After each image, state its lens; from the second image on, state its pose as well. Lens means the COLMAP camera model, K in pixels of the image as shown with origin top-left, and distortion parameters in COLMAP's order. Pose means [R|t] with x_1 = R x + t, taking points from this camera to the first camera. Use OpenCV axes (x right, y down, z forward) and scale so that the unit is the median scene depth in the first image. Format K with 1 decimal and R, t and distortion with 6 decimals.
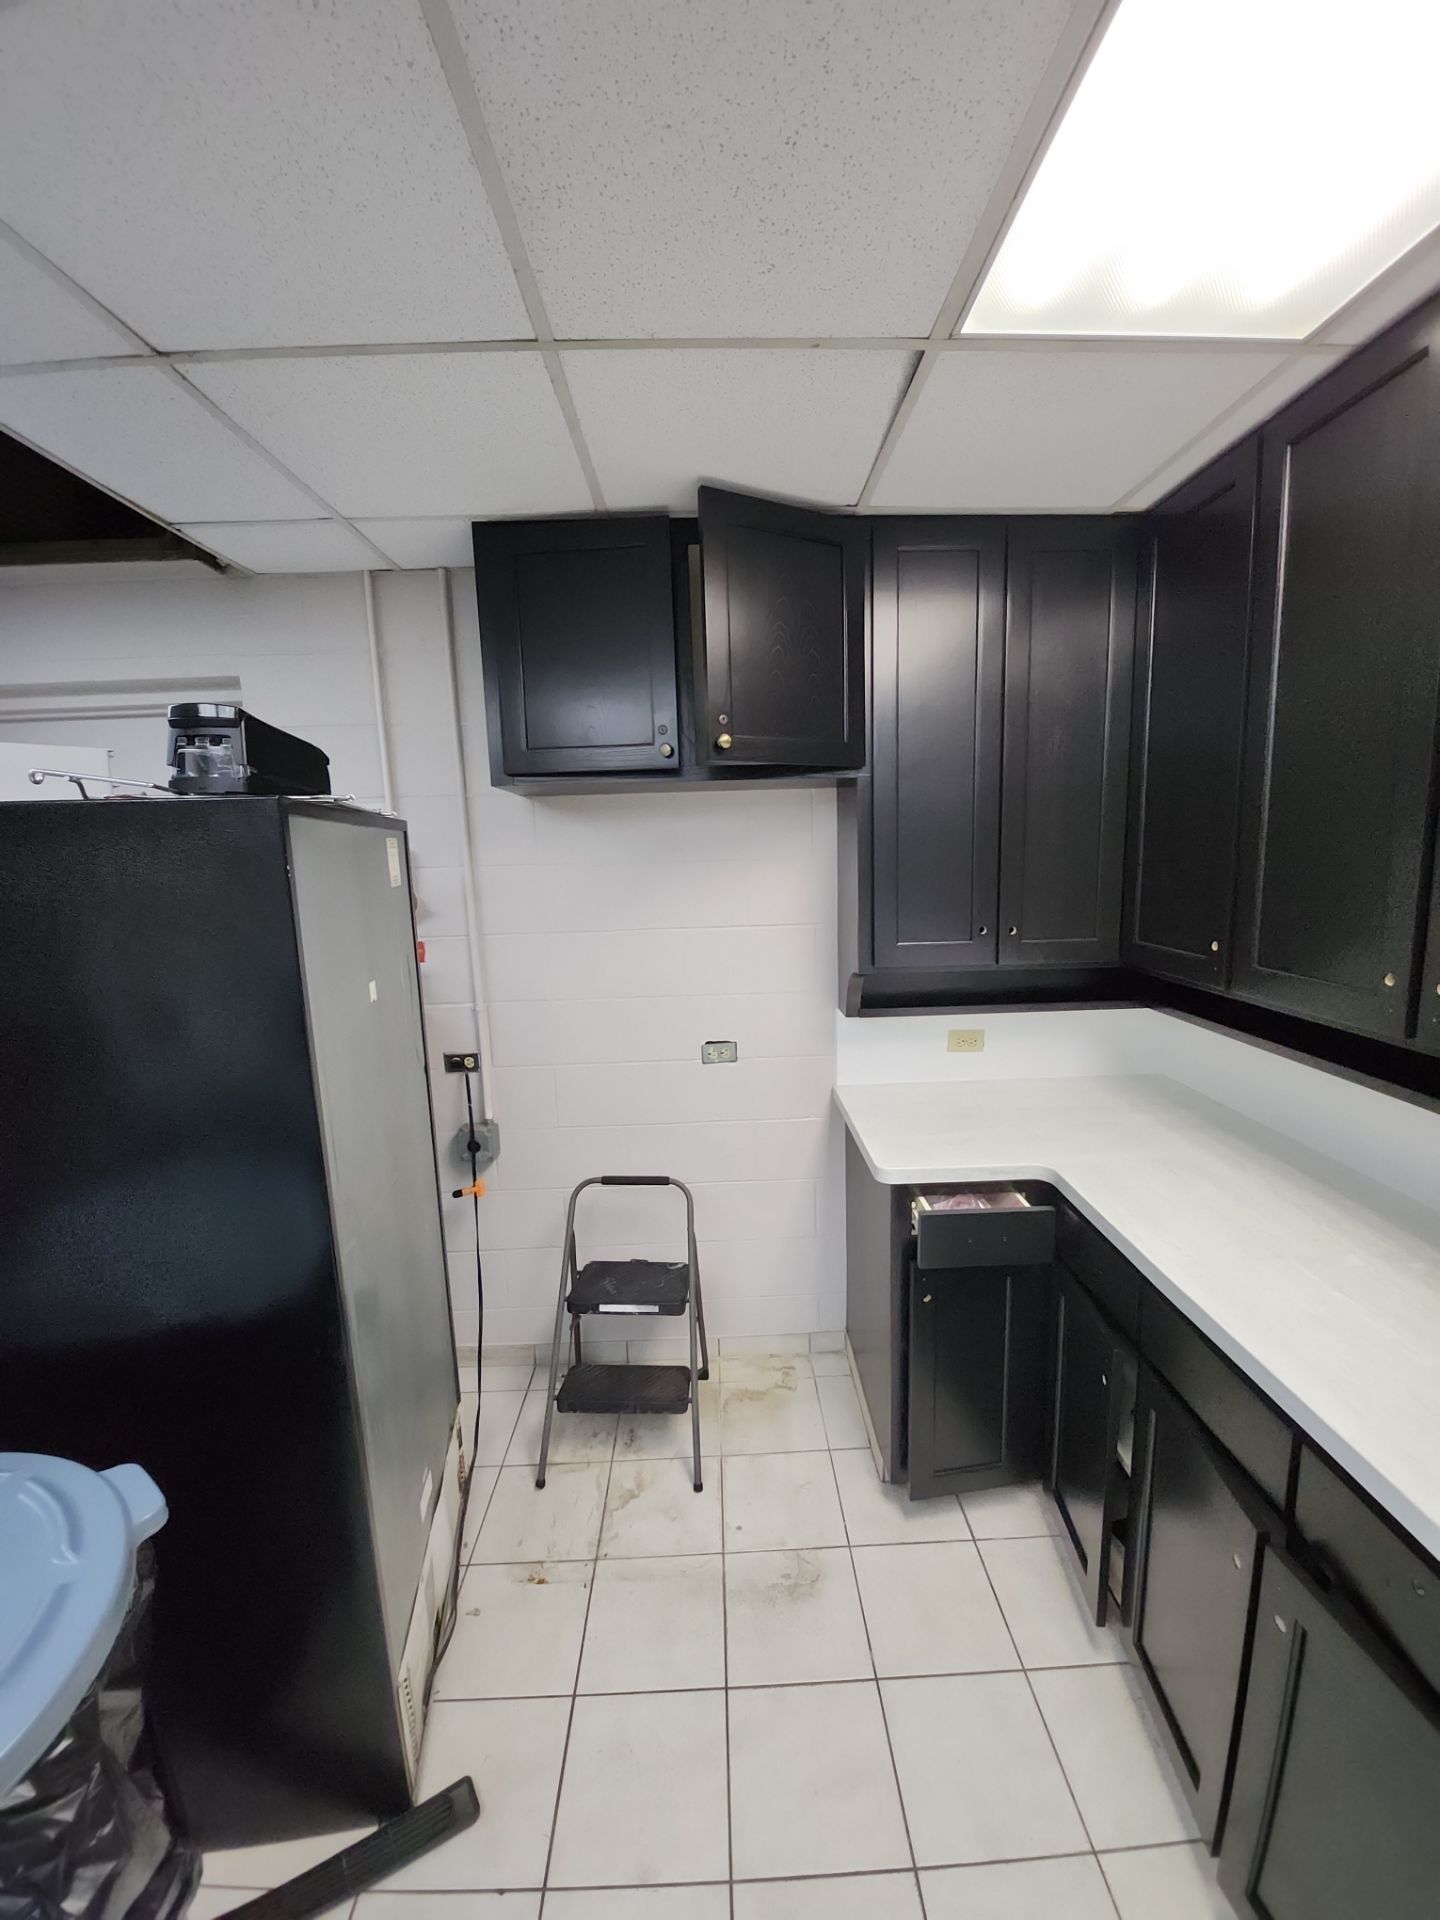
lens RADIAL K [[757.1, 0, 720.0], [0, 757.1, 960.0], [0, 0, 1]] dist [-0.020511, 0.000007]
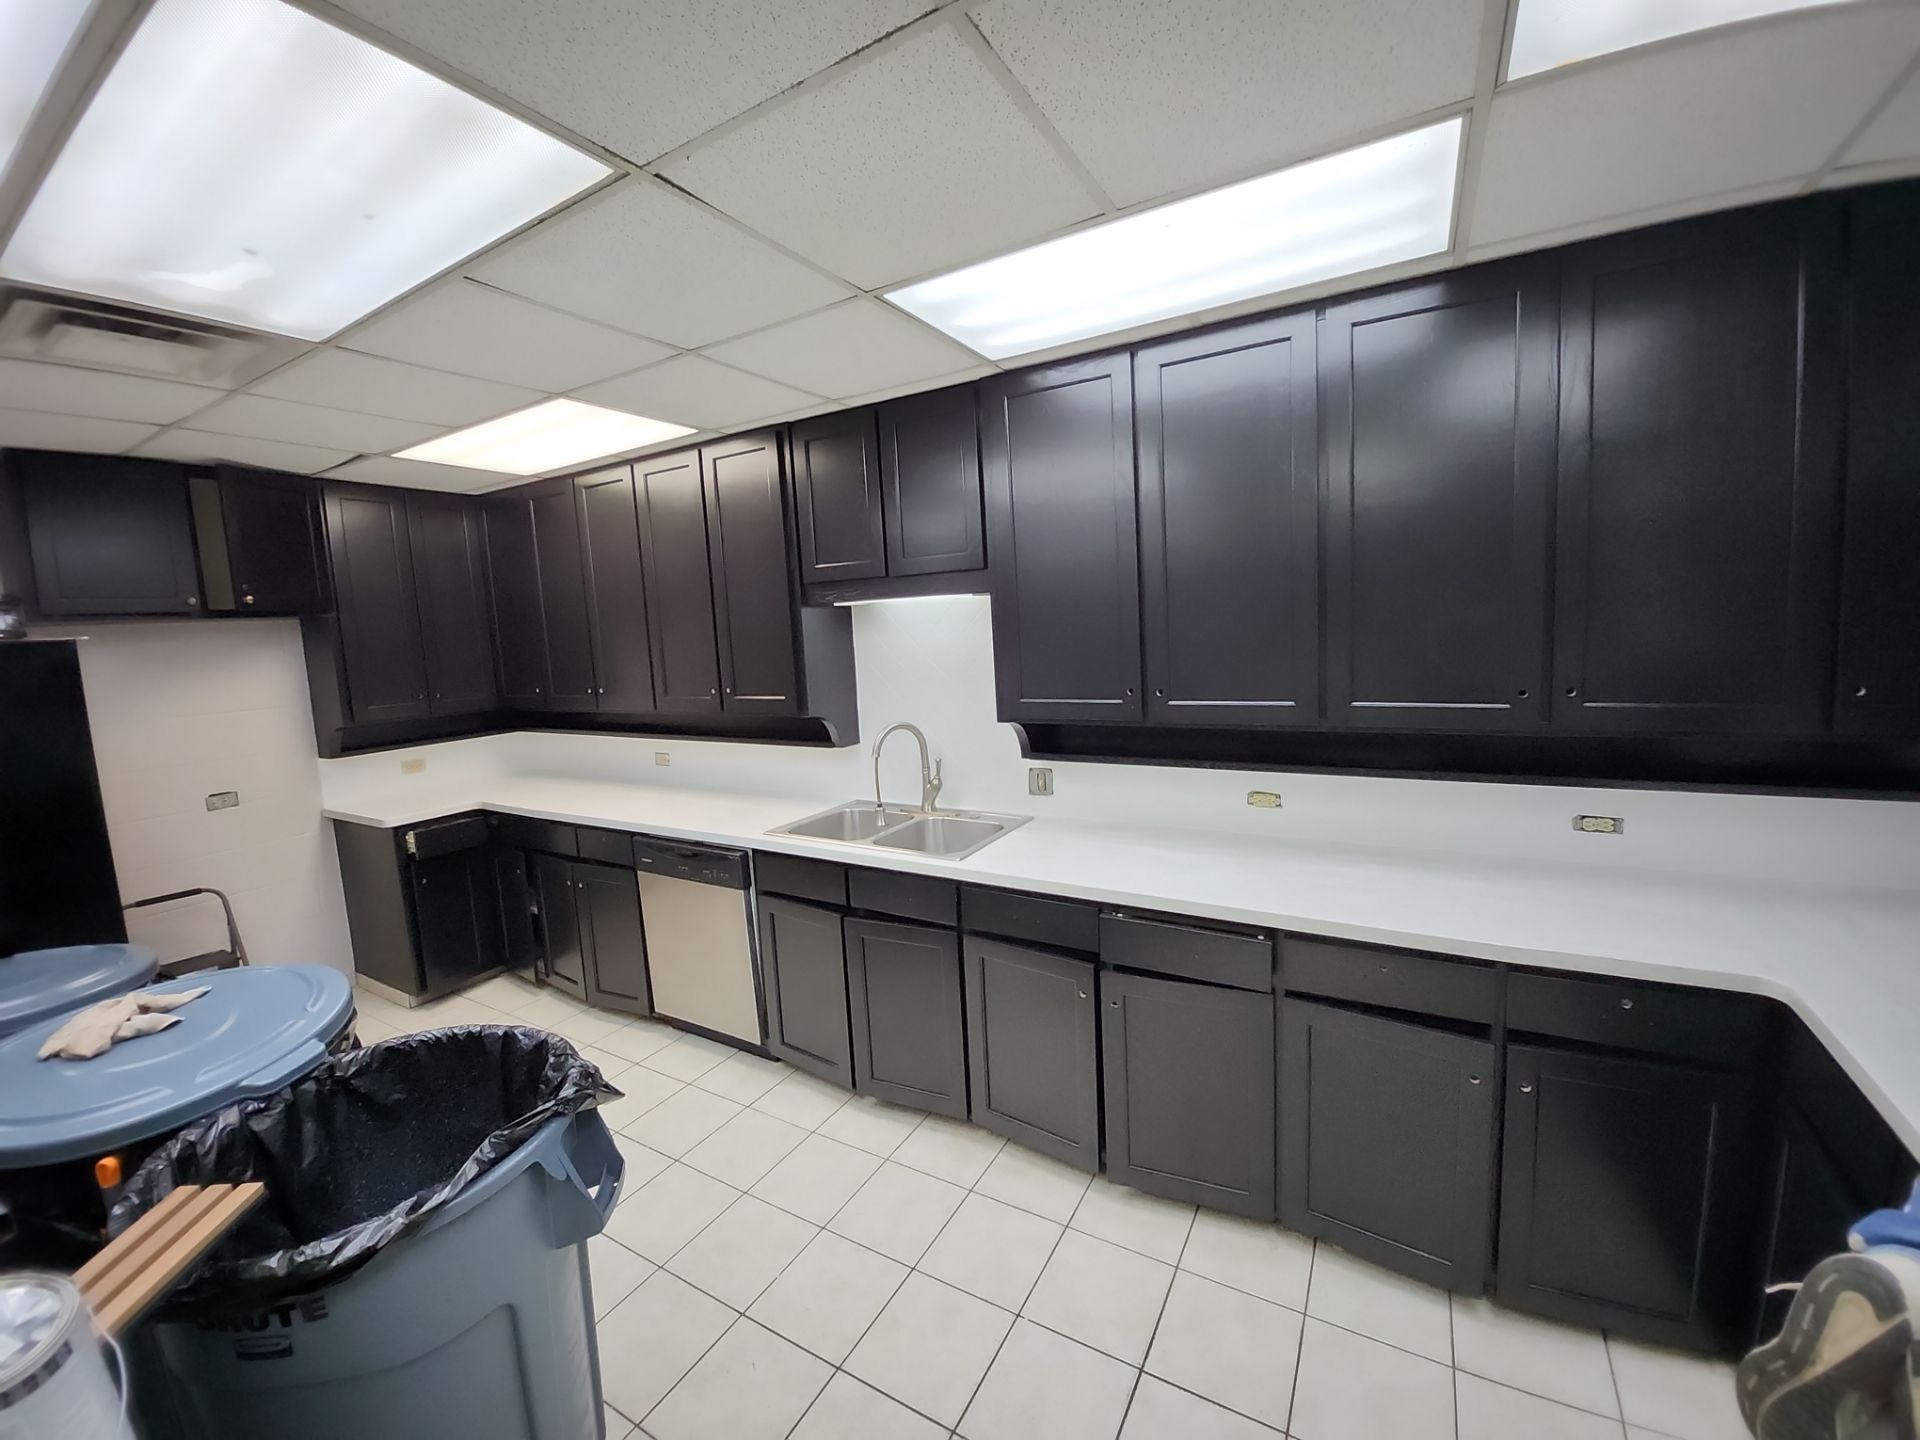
lens RADIAL K [[757.1, 0, 960.0], [0, 757.1, 720.0], [0, 0, 1]] dist [-0.020511, 0.000007]
pose [[0.520269, -0.110984, 0.846760, -0.502544], [0.138283, 0.989383, 0.044713, 0.114682], [-0.842733, 0.093830, 0.530092, -1.045677]]
